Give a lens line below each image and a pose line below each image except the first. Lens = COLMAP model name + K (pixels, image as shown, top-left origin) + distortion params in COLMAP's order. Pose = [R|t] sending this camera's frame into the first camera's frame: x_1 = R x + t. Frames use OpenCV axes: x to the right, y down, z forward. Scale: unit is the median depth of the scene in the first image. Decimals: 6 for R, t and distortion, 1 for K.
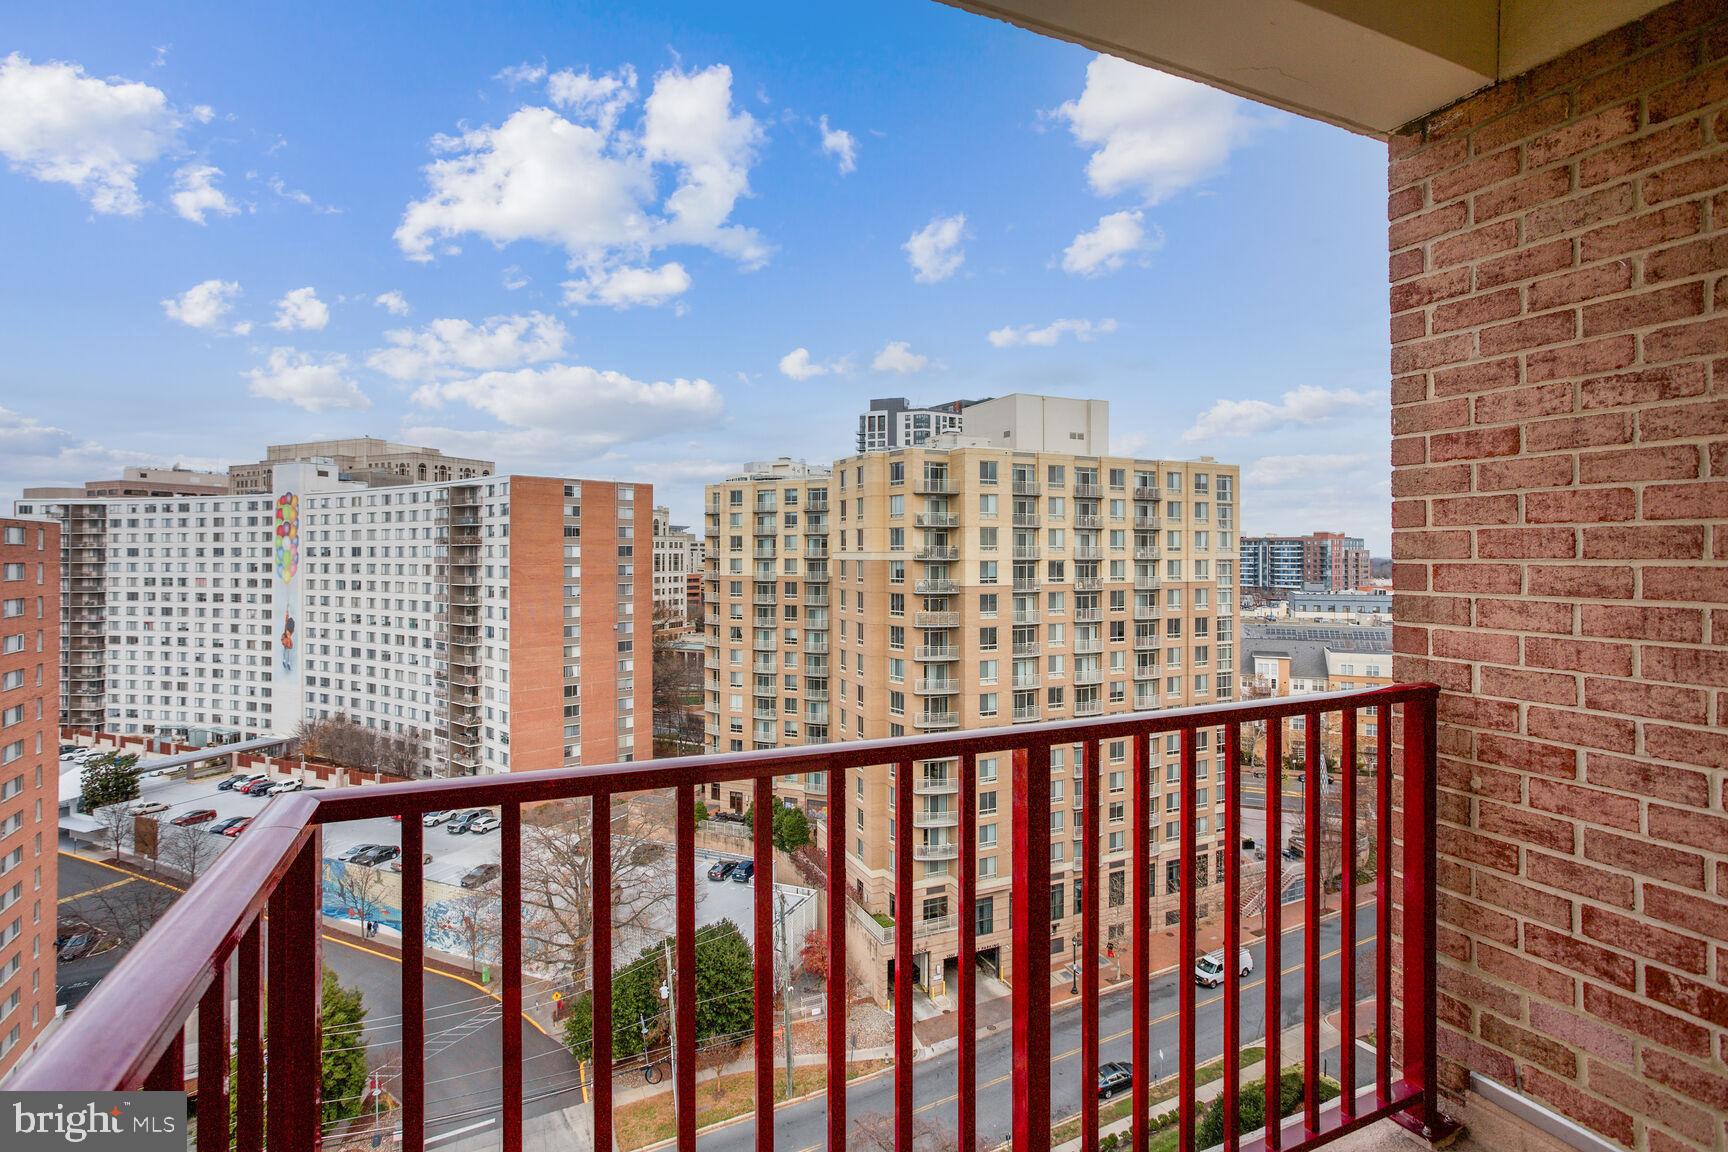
lens RADIAL K [[846.4, 0, 870.3], [0, 846.4, 571.8], [0, 0, 1]] dist [-0.046855, 0.025542]
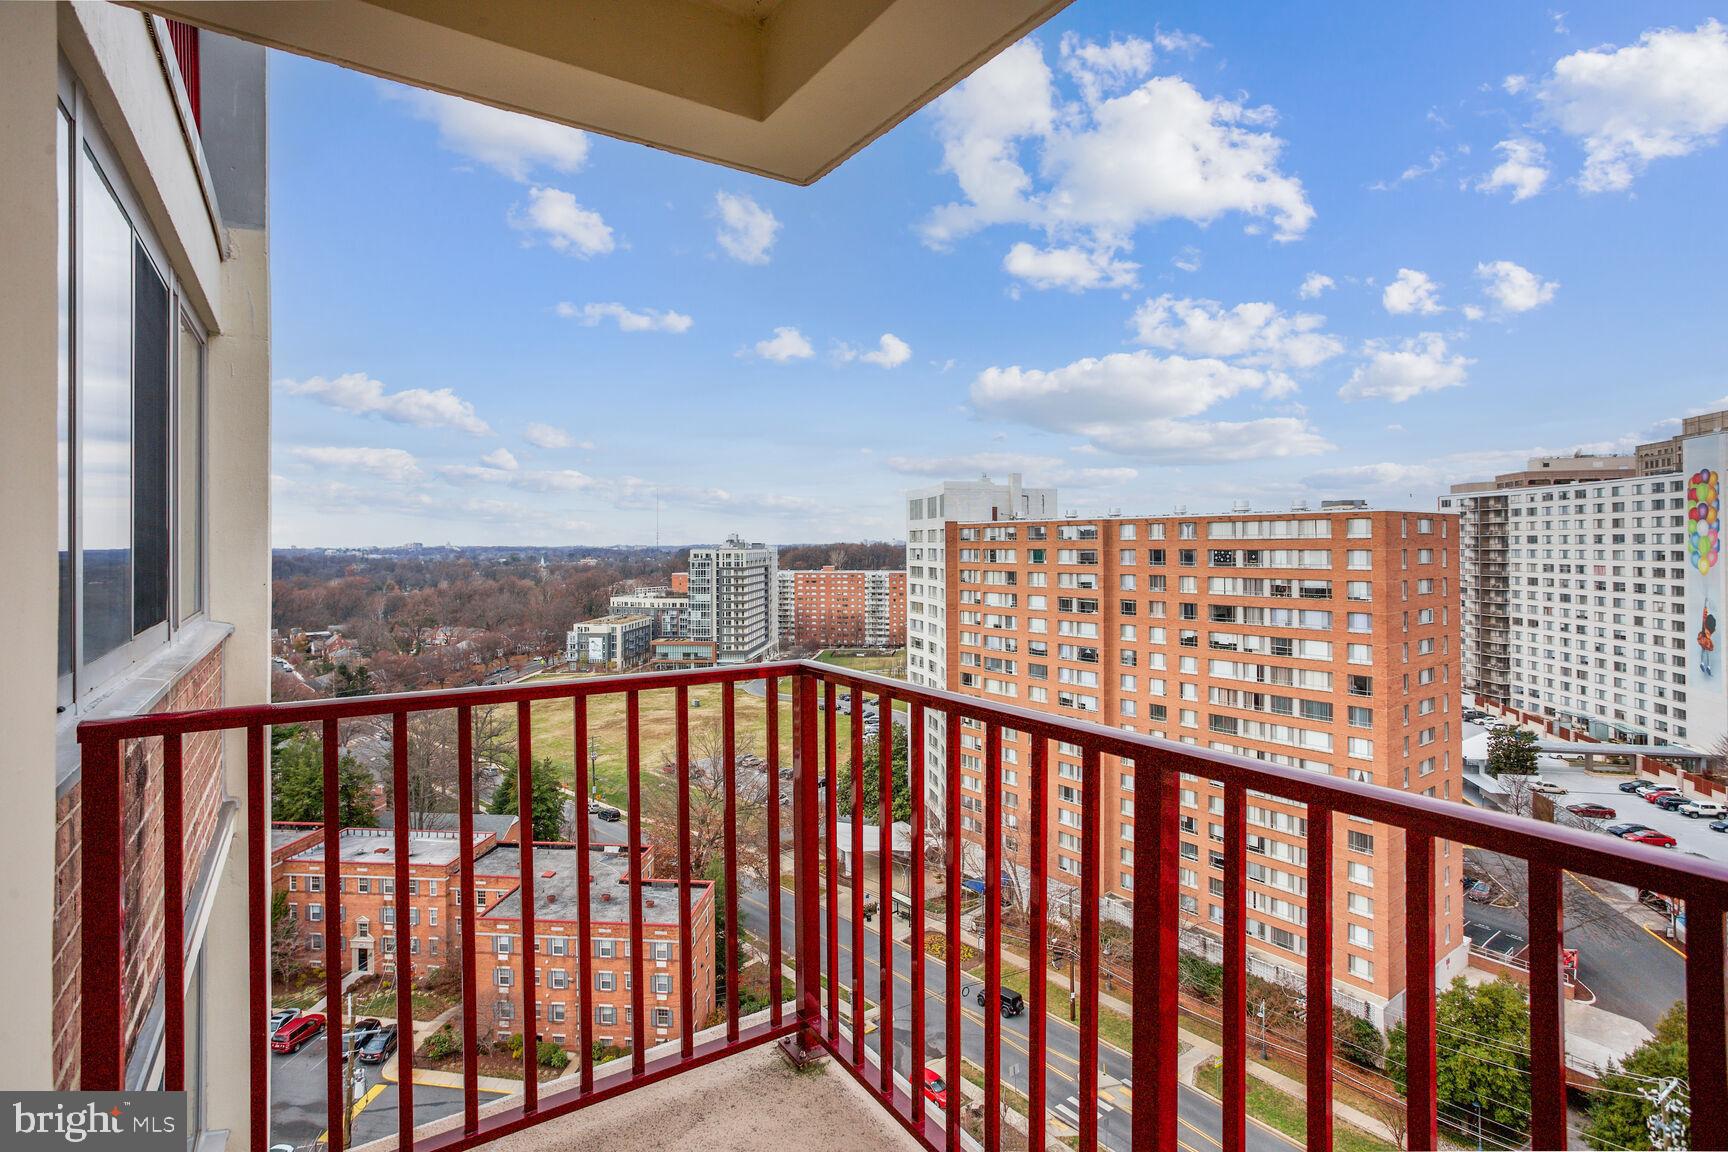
lens RADIAL K [[846.4, 0, 870.3], [0, 846.4, 571.8], [0, 0, 1]] dist [-0.046855, 0.025542]
pose [[0.155051, 0.032968, -0.987356, 1.305422], [-0.017460, 0.999378, 0.030628, -0.014147], [0.987752, 0.012490, 0.155531, 0.717991]]
